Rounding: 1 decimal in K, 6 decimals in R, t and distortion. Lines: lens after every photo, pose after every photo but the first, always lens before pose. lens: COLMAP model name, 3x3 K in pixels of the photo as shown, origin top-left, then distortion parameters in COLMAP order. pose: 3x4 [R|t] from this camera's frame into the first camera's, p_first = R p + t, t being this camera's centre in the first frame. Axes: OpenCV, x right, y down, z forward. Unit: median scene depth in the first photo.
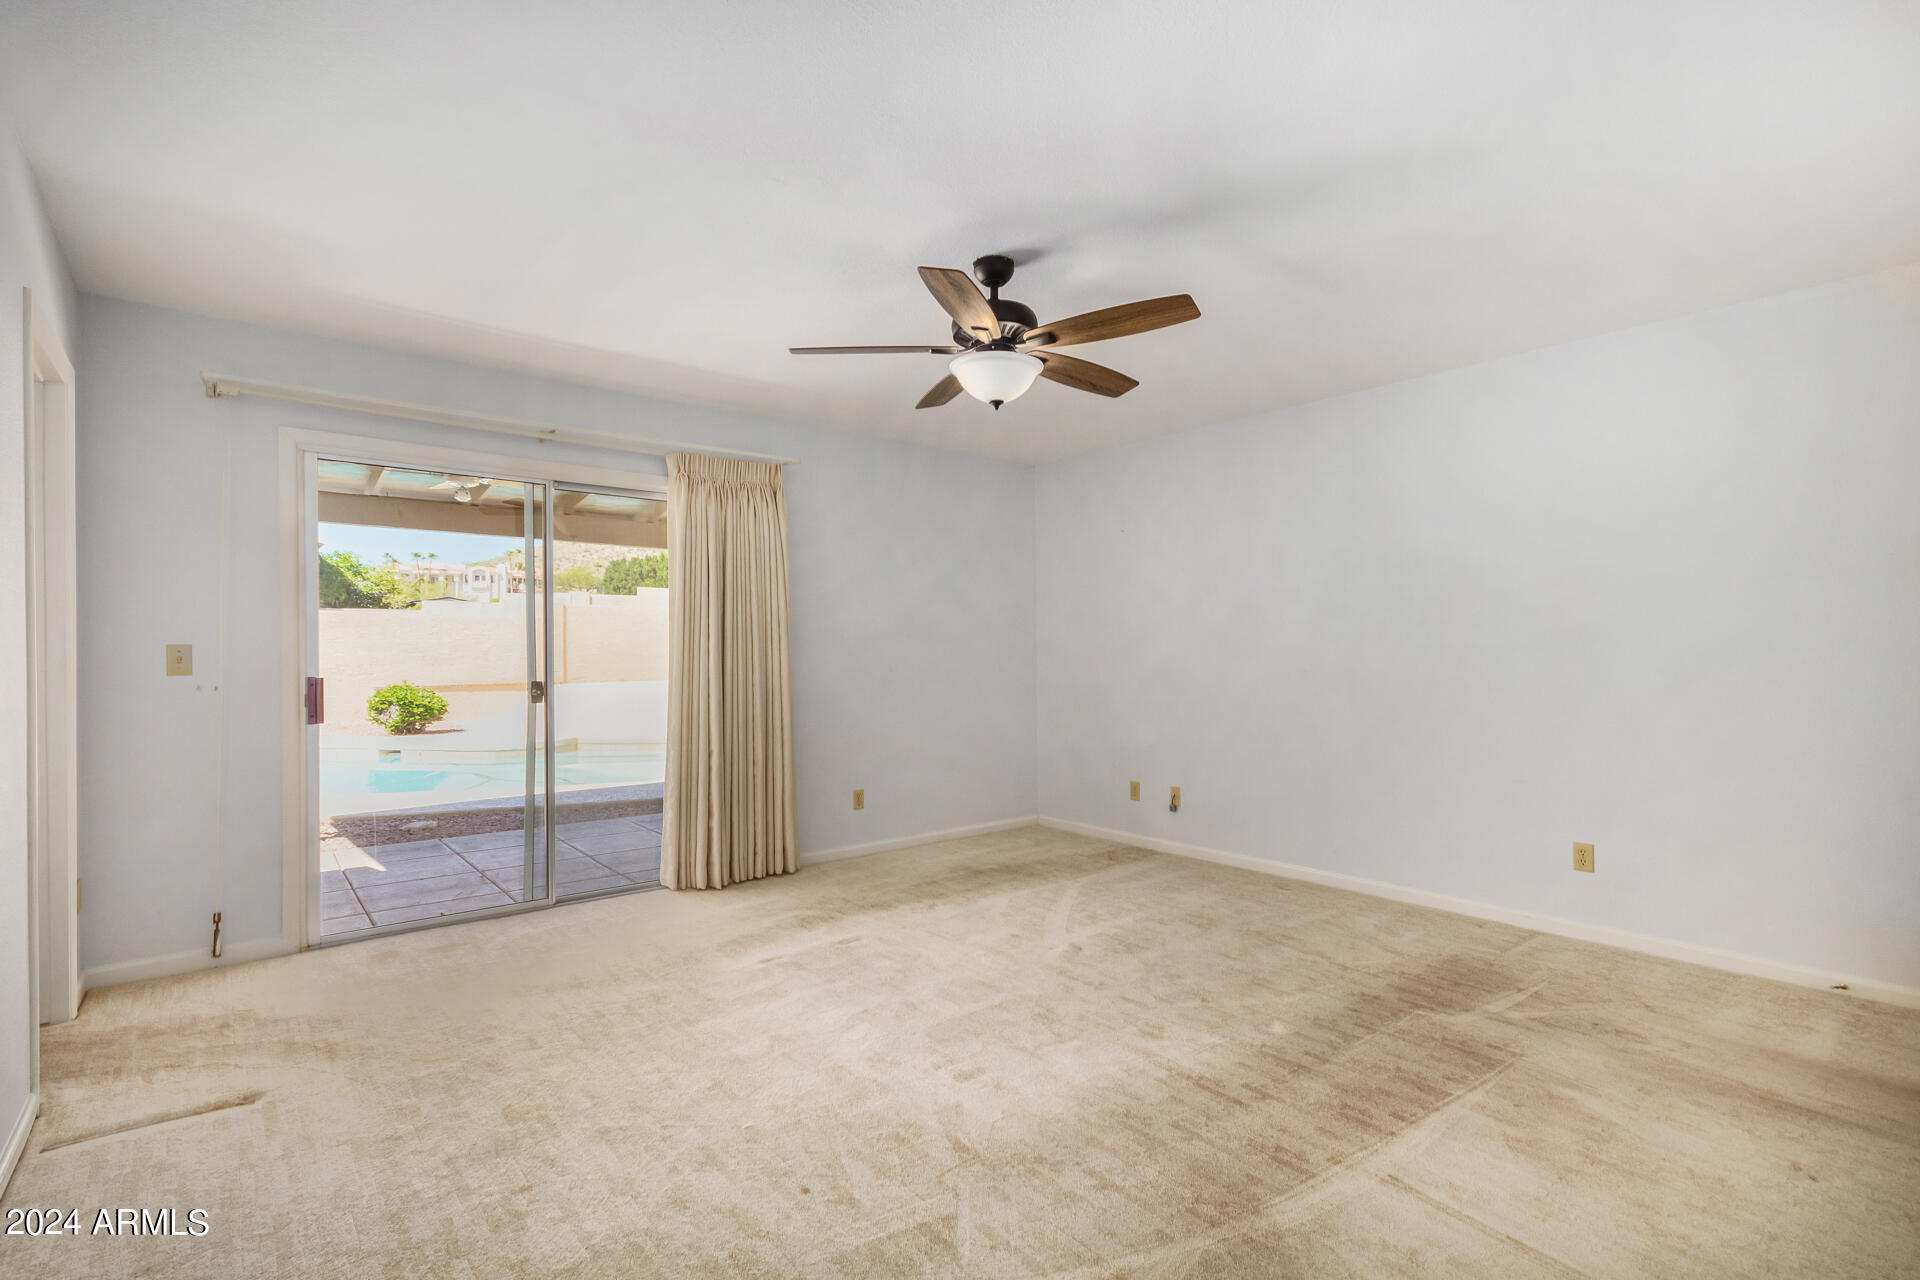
lens RADIAL K [[895.2, 0, 963.3], [0, 895.2, 647.6], [0, 0, 1]] dist [0.000641, 0.000188]
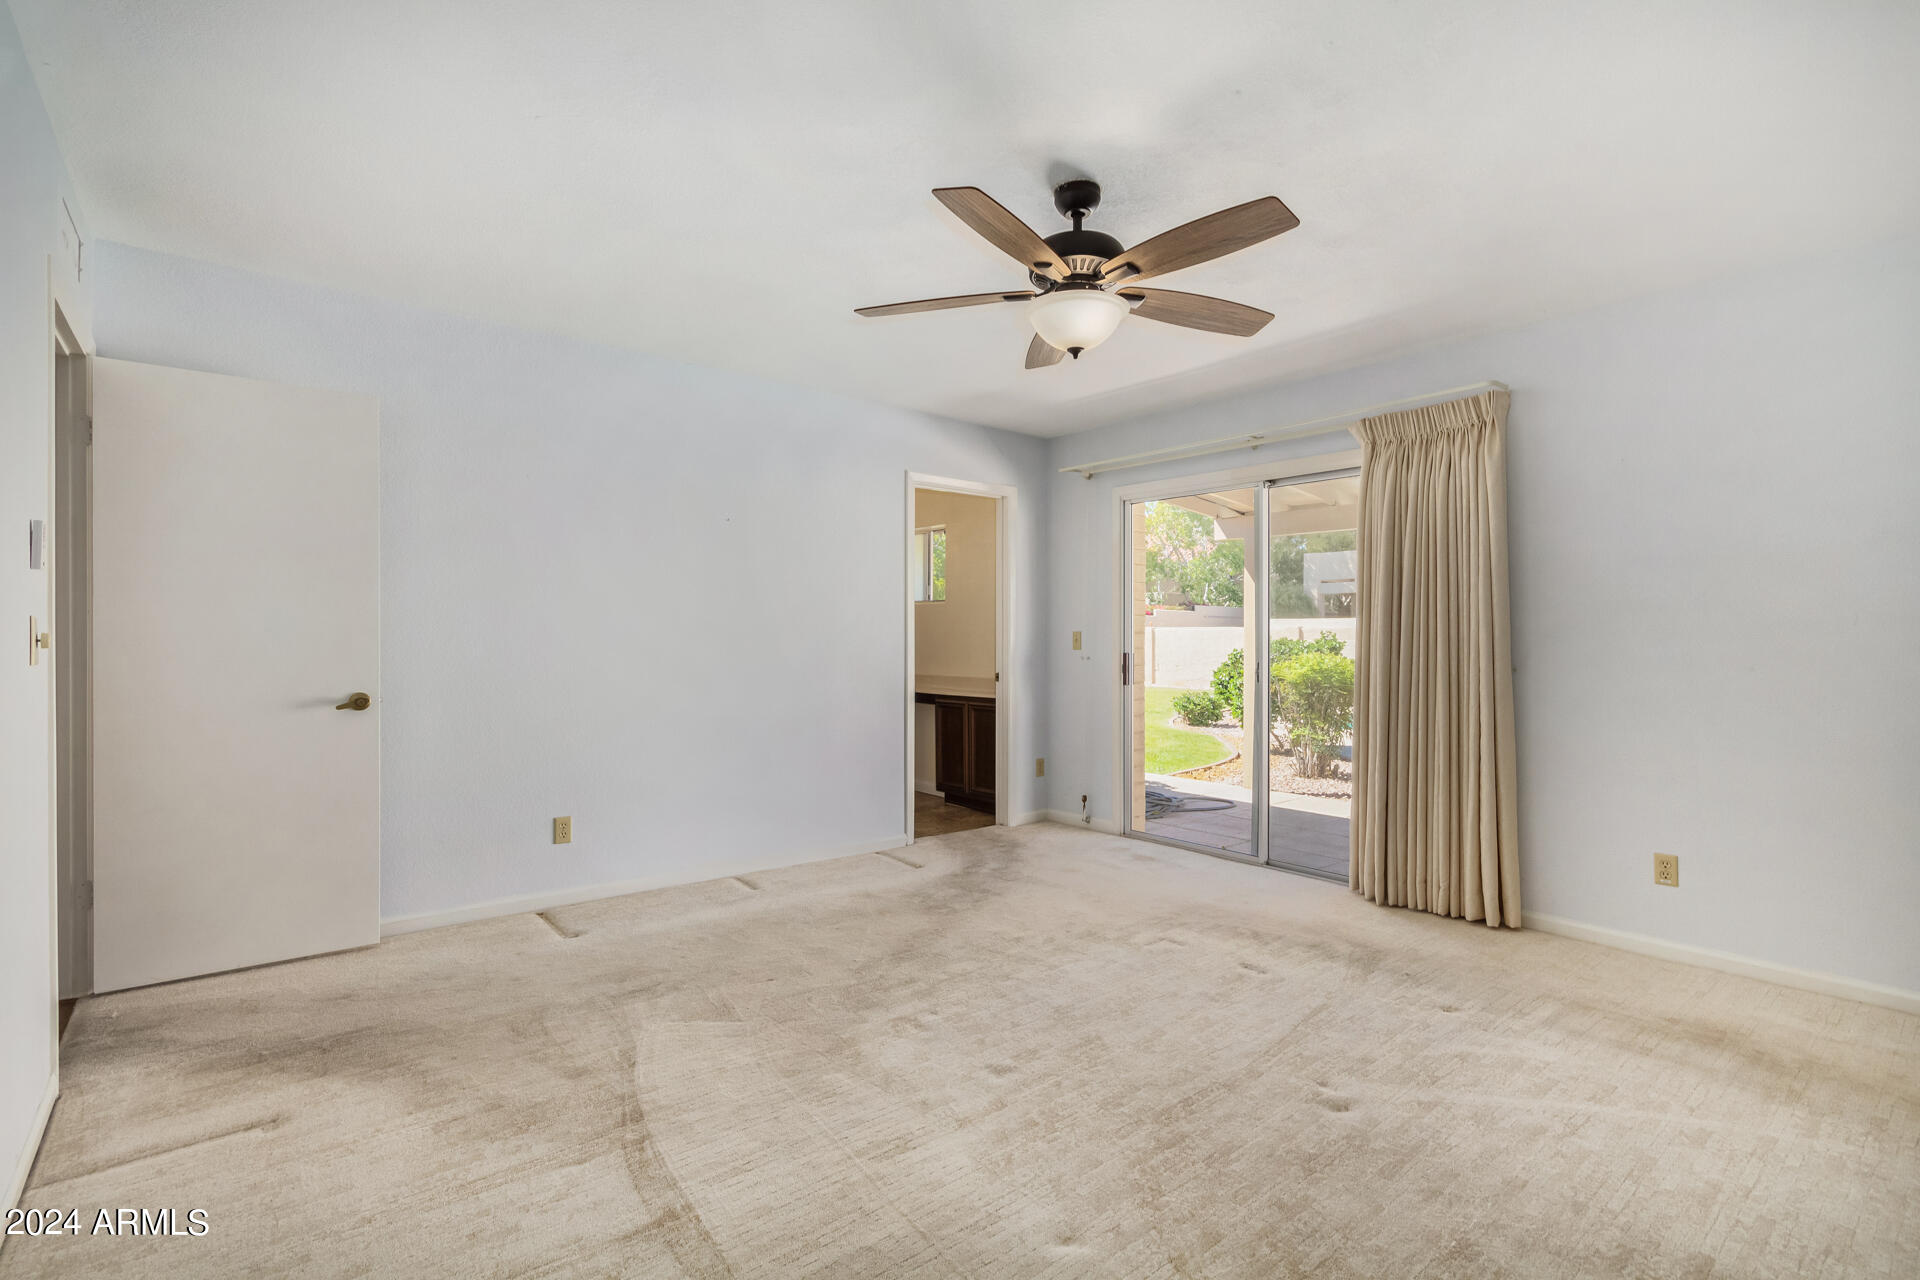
lens RADIAL K [[887.5, 0, 962.4], [0, 887.5, 637.1], [0, 0, 1]] dist [0.002941, -0.000498]
pose [[0.005564, -0.001549, -0.999983, 0.715580], [-0.000629, 0.999999, -0.001553, 0.008257], [0.999984, 0.000637, 0.005563, 0.697442]]
